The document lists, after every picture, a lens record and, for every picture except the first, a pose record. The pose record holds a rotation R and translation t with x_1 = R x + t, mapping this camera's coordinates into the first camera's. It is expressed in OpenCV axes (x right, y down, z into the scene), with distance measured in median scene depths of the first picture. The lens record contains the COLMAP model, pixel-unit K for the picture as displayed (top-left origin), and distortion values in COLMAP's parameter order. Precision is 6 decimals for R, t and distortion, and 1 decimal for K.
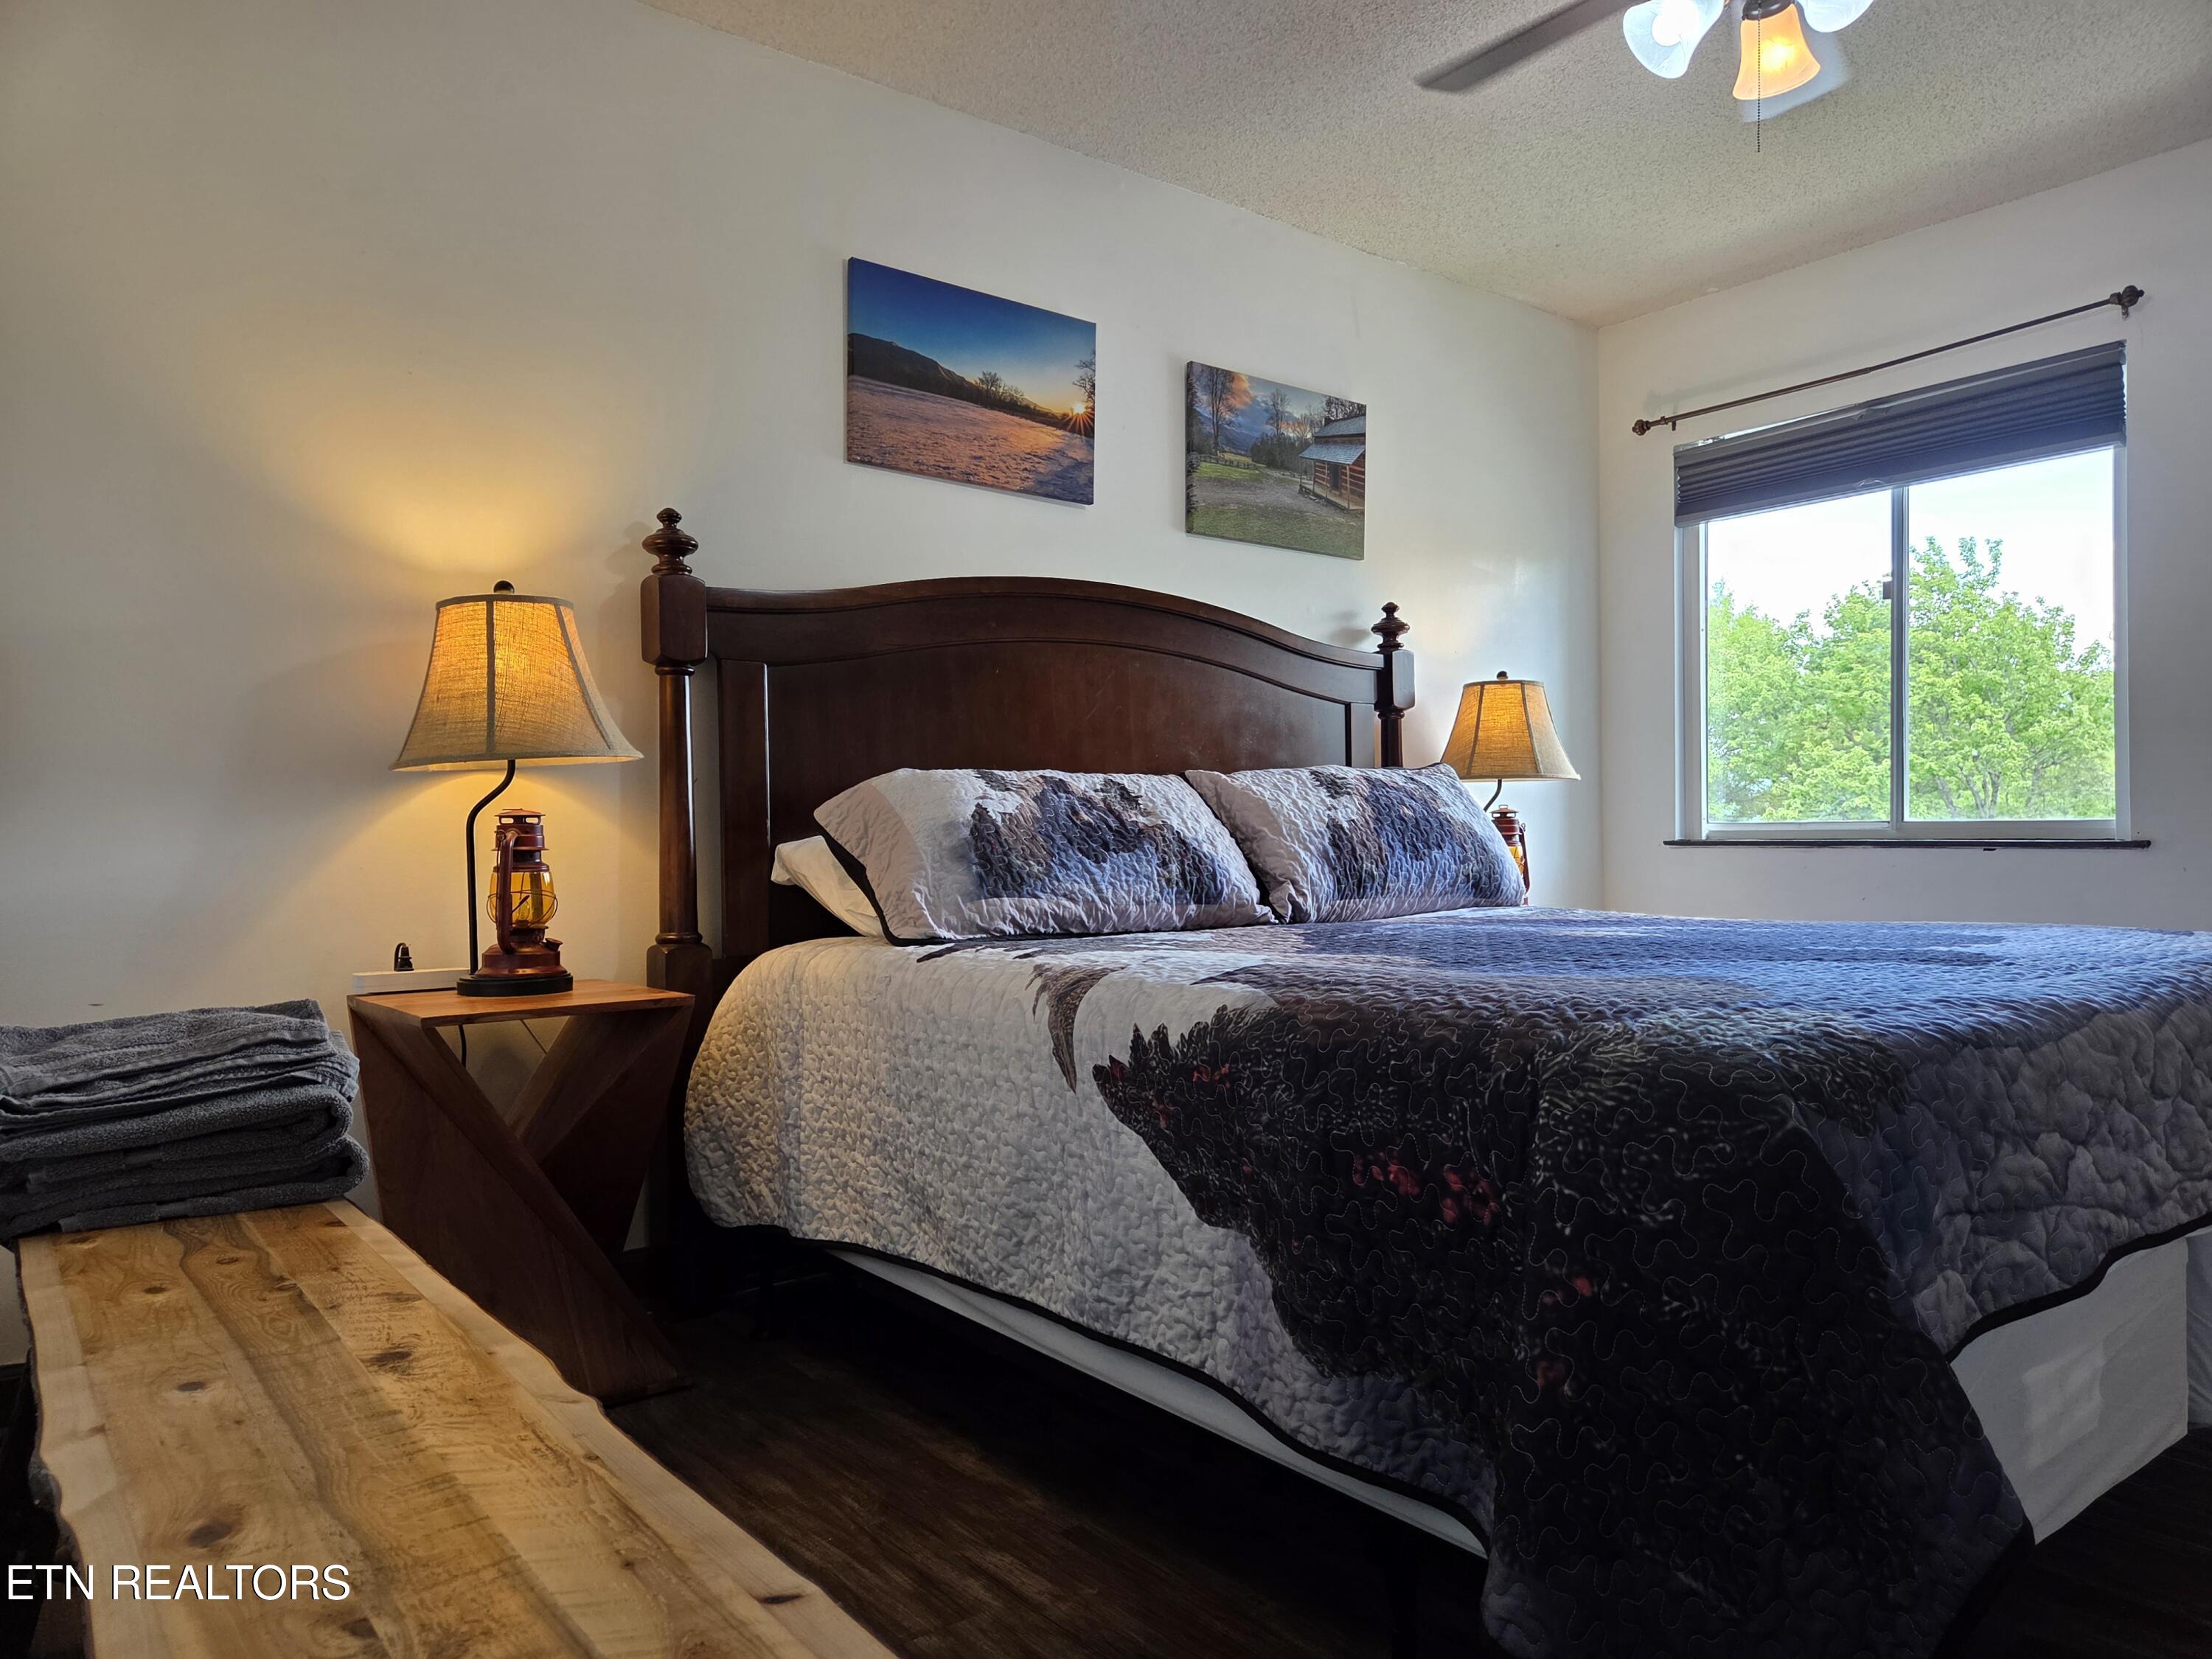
lens RADIAL K [[1496.7, 0, 1106.7], [0, 1496.7, 828.4], [0, 0, 1]] dist [0.070089, -0.050130]
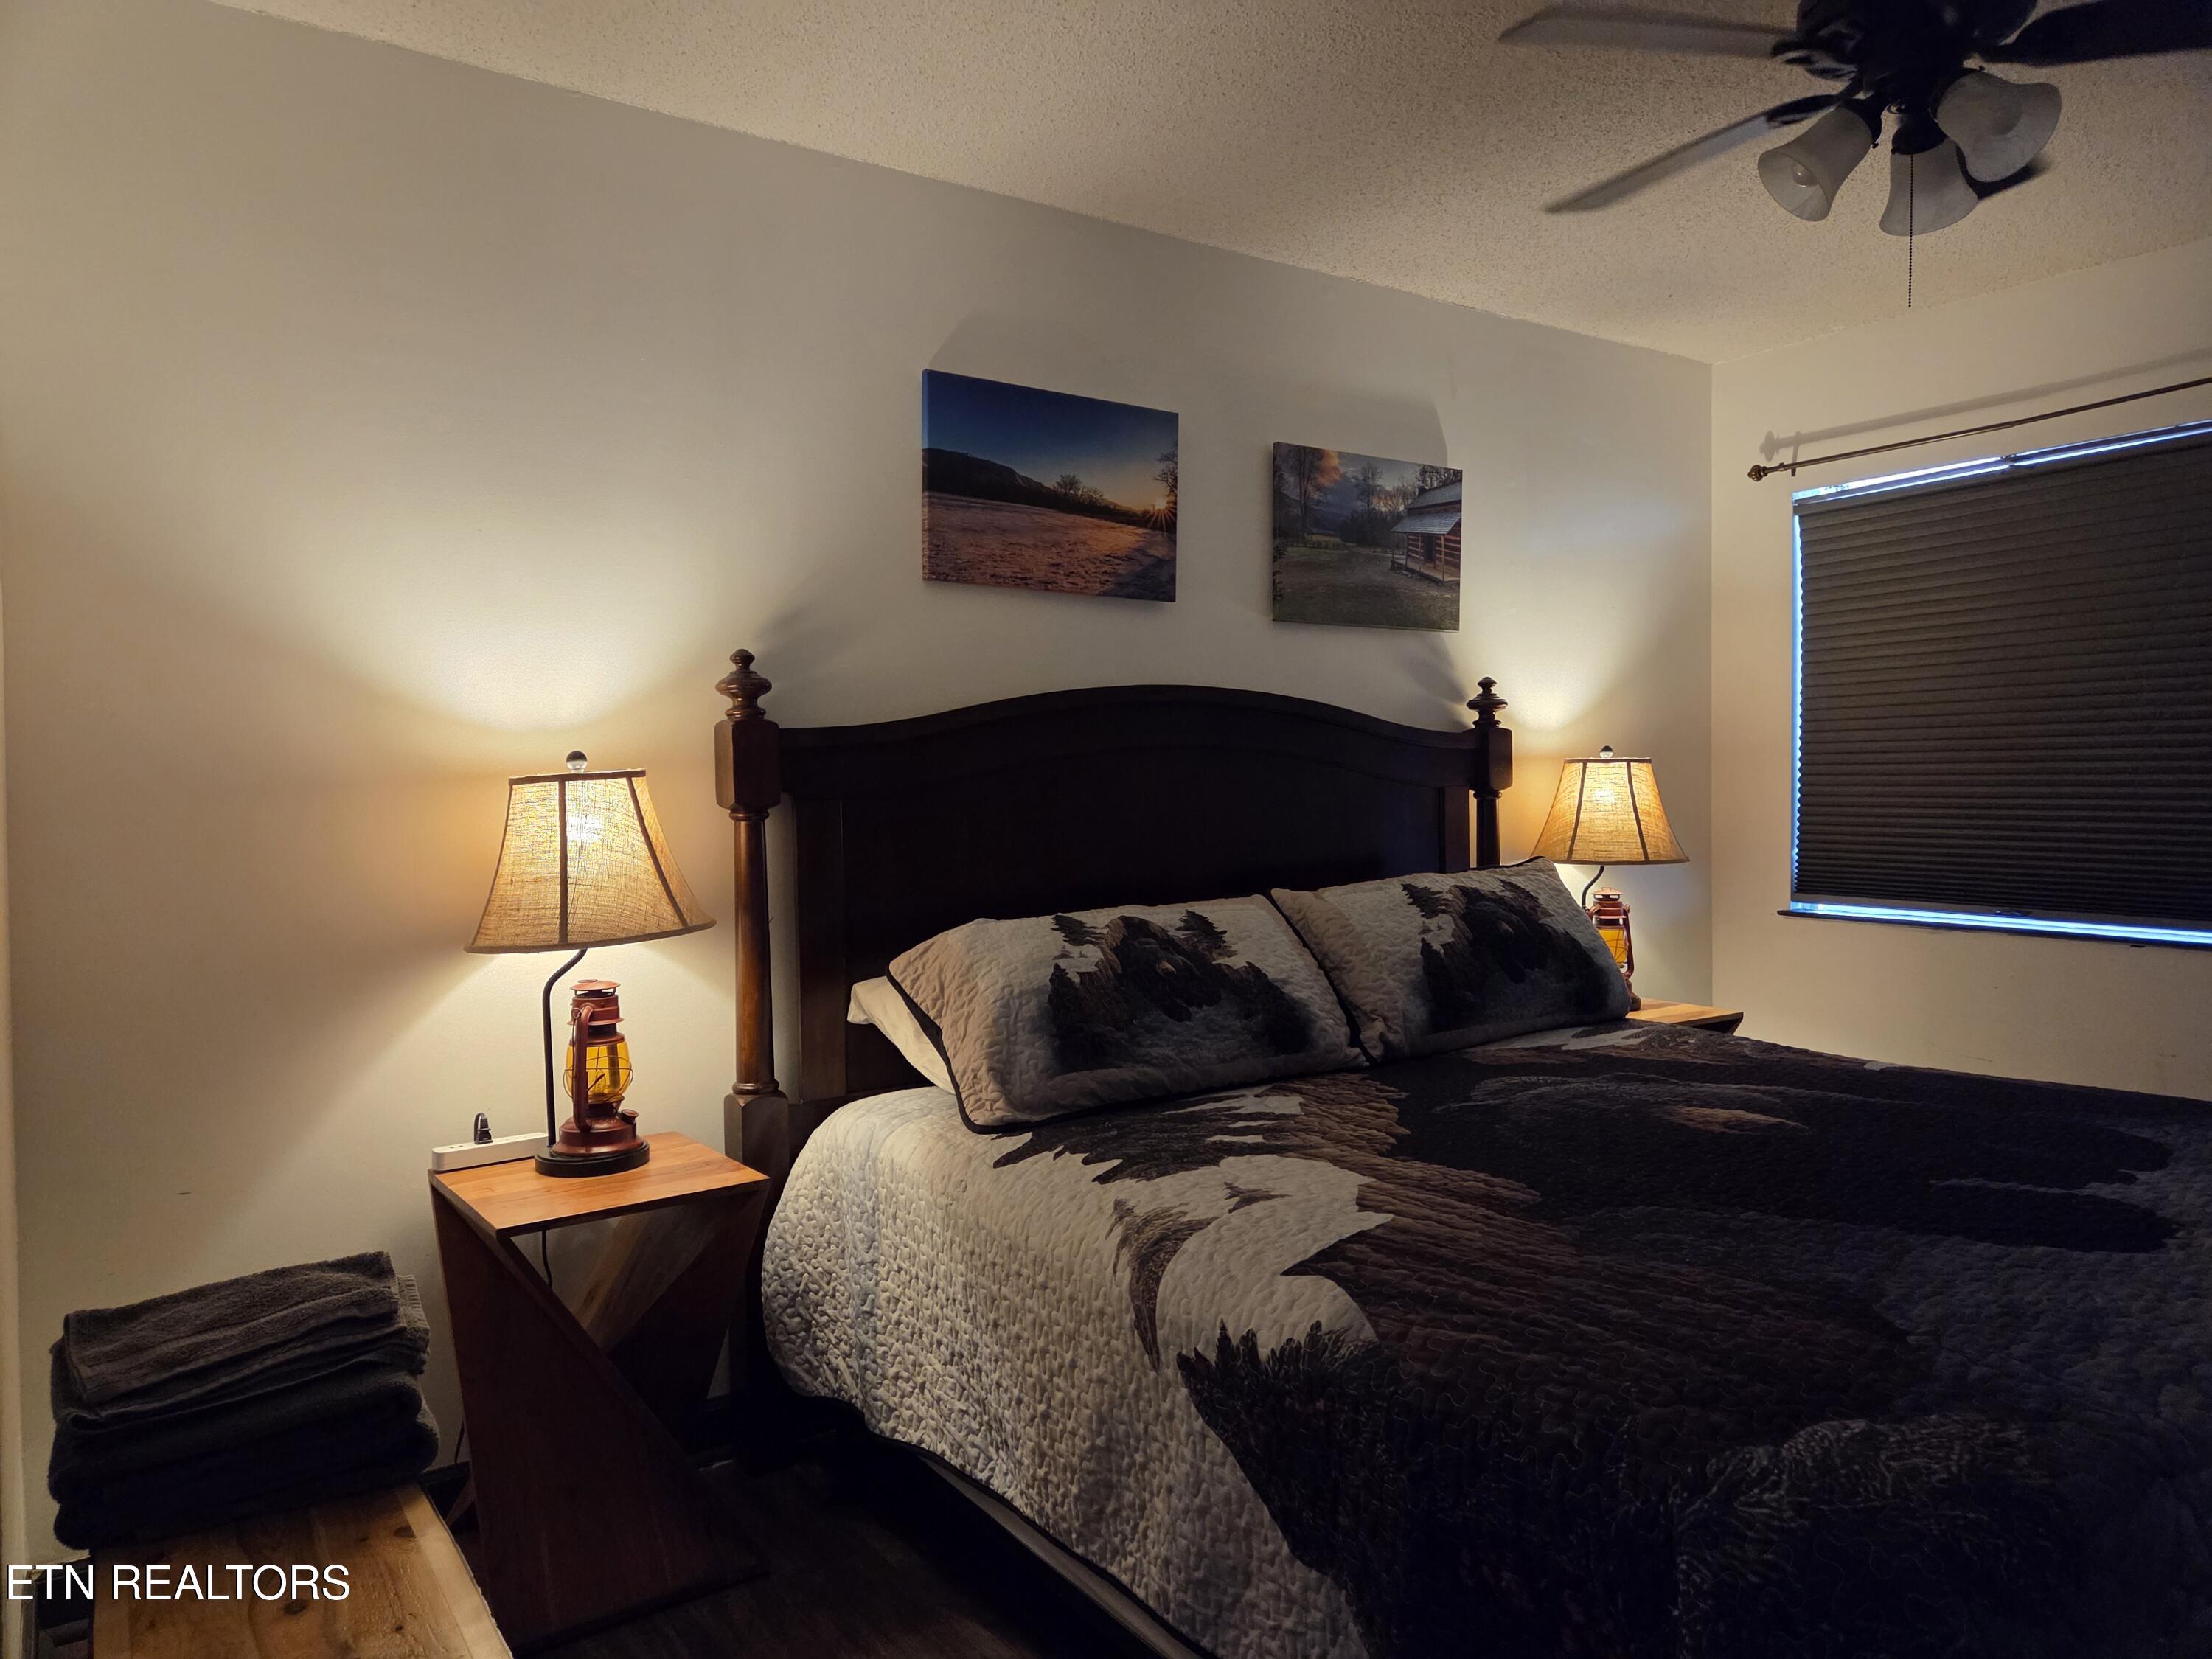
lens RADIAL K [[1496.7, 0, 1093.0], [0, 1496.7, 827.8], [0, 0, 1]] dist [0.070089, -0.050130]
pose [[0.998015, 0.000103, -0.062977, -0.001524], [0.002238, 0.999309, 0.037094, -0.141231], [0.062937, -0.037162, 0.997325, 0.039760]]
